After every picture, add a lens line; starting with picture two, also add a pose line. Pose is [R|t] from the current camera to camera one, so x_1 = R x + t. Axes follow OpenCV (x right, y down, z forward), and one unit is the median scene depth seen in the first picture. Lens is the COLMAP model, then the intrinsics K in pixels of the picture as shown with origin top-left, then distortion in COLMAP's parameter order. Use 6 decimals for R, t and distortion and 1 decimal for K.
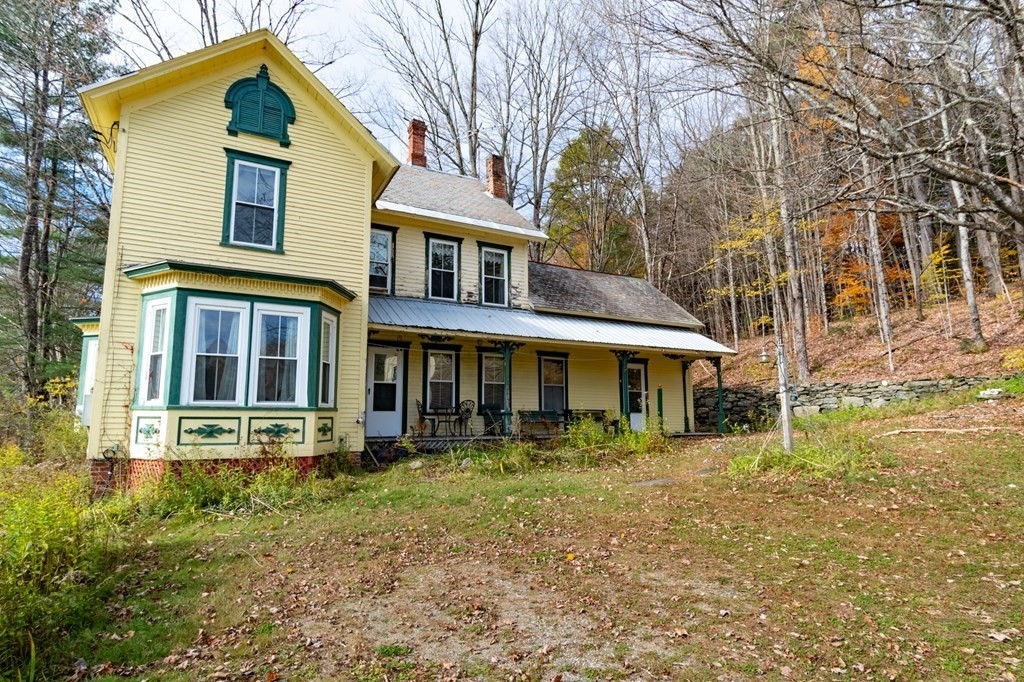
lens RADIAL K [[533.0, 0, 506.3], [0, 533.0, 343.4], [0, 0, 1]] dist [0.026979, 0.000843]
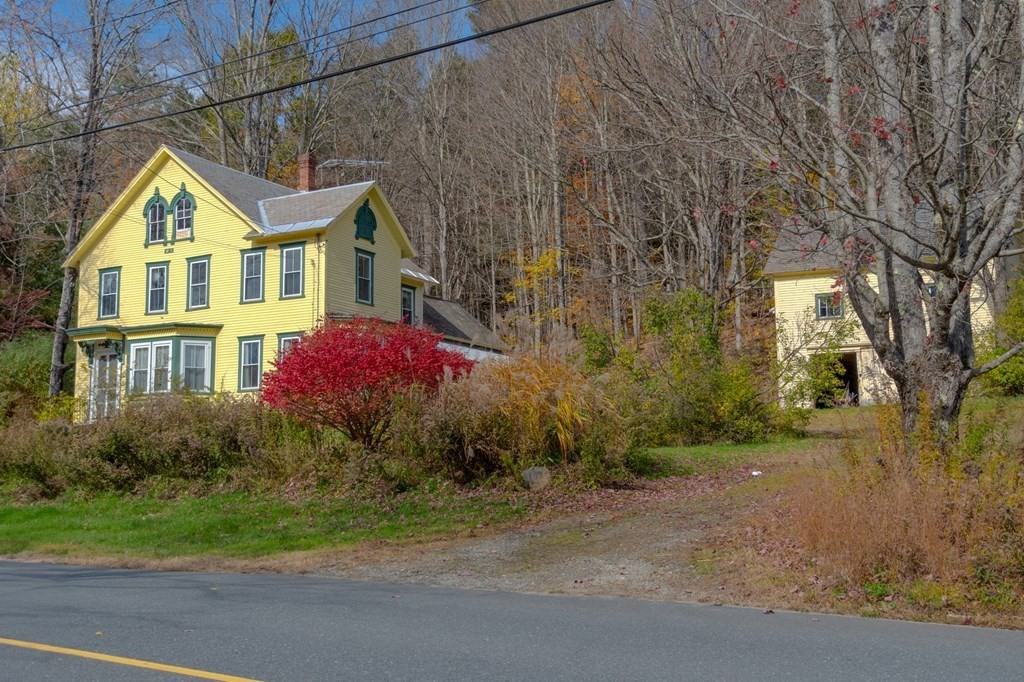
lens RADIAL K [[1185.9, 0, 533.1], [0, 1185.9, 339.2], [0, 0, 1]] dist [0.093469, 0.018672]
pose [[0.830823, 0.072635, 0.551777, -2.143221], [-0.076685, 0.996931, -0.015767, -0.035376], [-0.551228, -0.029213, 0.833843, -2.595536]]
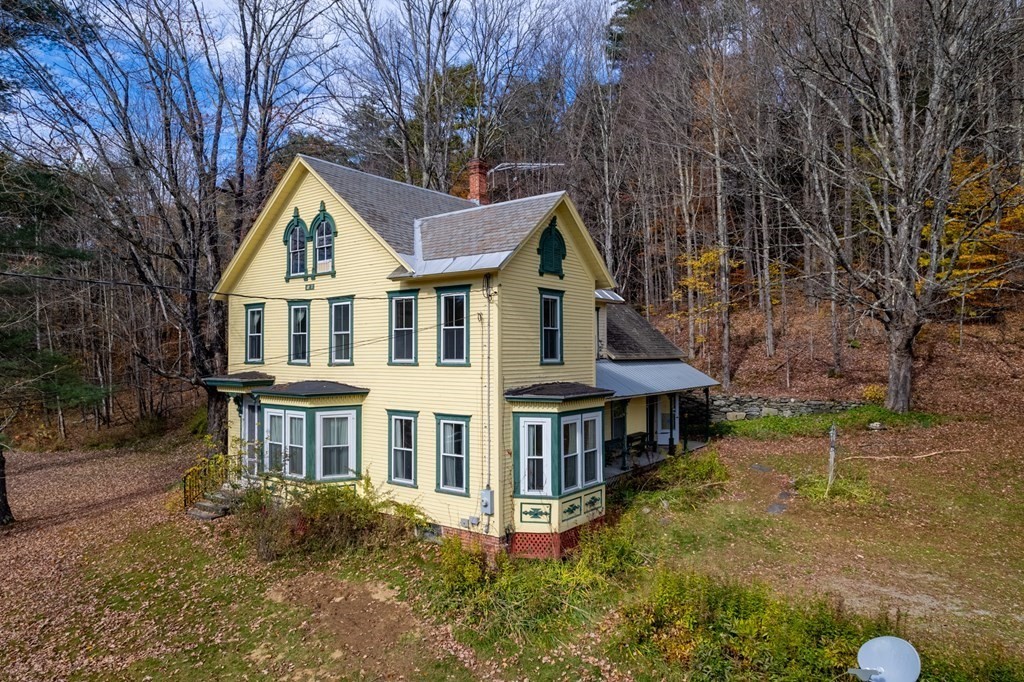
lens RADIAL K [[647.6, 0, 511.6], [0, 647.6, 335.6], [0, 0, 1]] dist [-0.002905, -0.000131]
pose [[0.906339, 0.011816, 0.422386, -1.198580], [-0.063081, 0.992191, 0.107600, -0.398341], [-0.417816, -0.124166, 0.900007, -0.372625]]
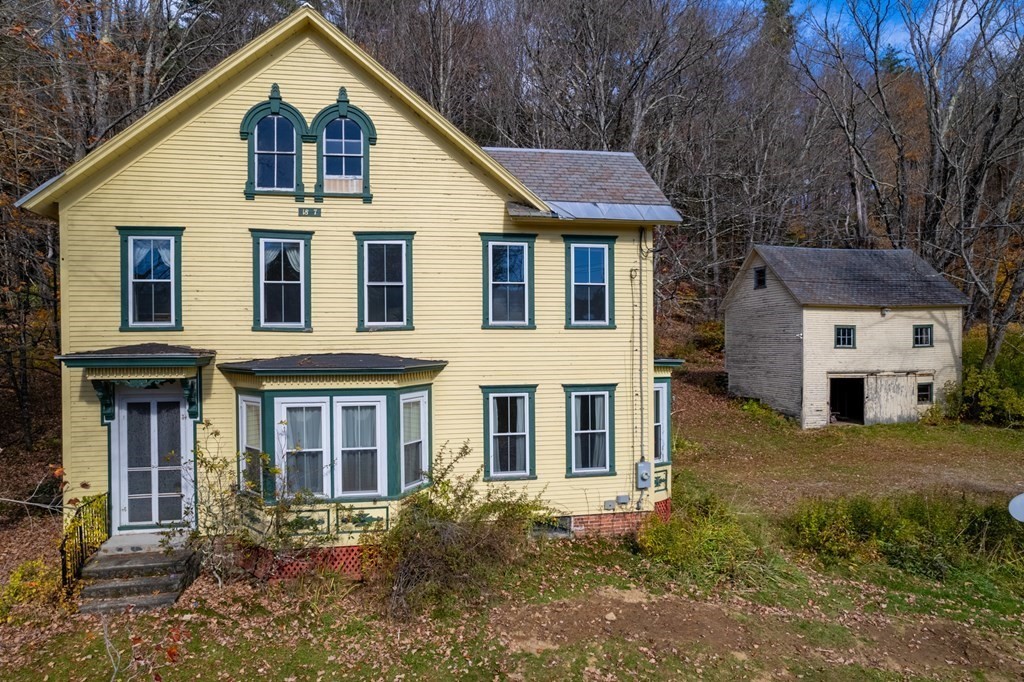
lens RADIAL K [[650.6, 0, 498.9], [0, 650.6, 357.1], [0, 0, 1]] dist [-0.013646, -0.000302]
pose [[0.310381, -0.001040, 0.950612, -1.960758], [-0.132676, 0.990164, 0.044403, -0.142168], [-0.941308, -0.139906, 0.307190, 0.759524]]
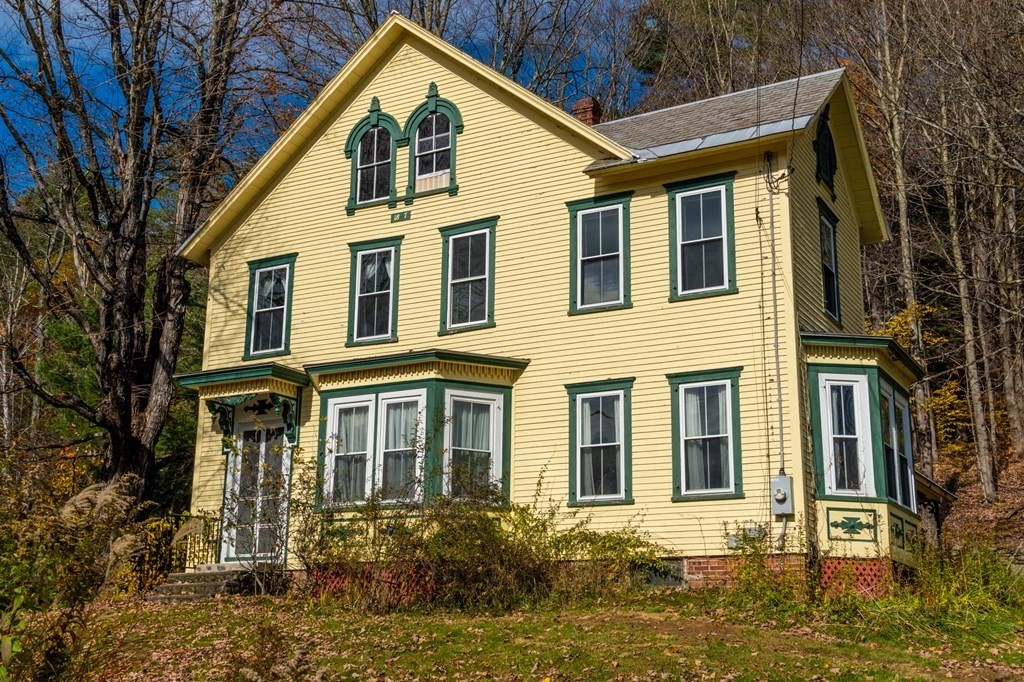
lens RADIAL K [[1185.9, 0, 533.1], [0, 1185.9, 339.2], [0, 0, 1]] dist [0.093469, 0.018672]
pose [[0.830521, 0.153939, 0.535292, -1.800193], [-0.094616, 0.986073, -0.136776, 0.149252], [-0.548892, 0.062948, 0.833520, -0.287708]]
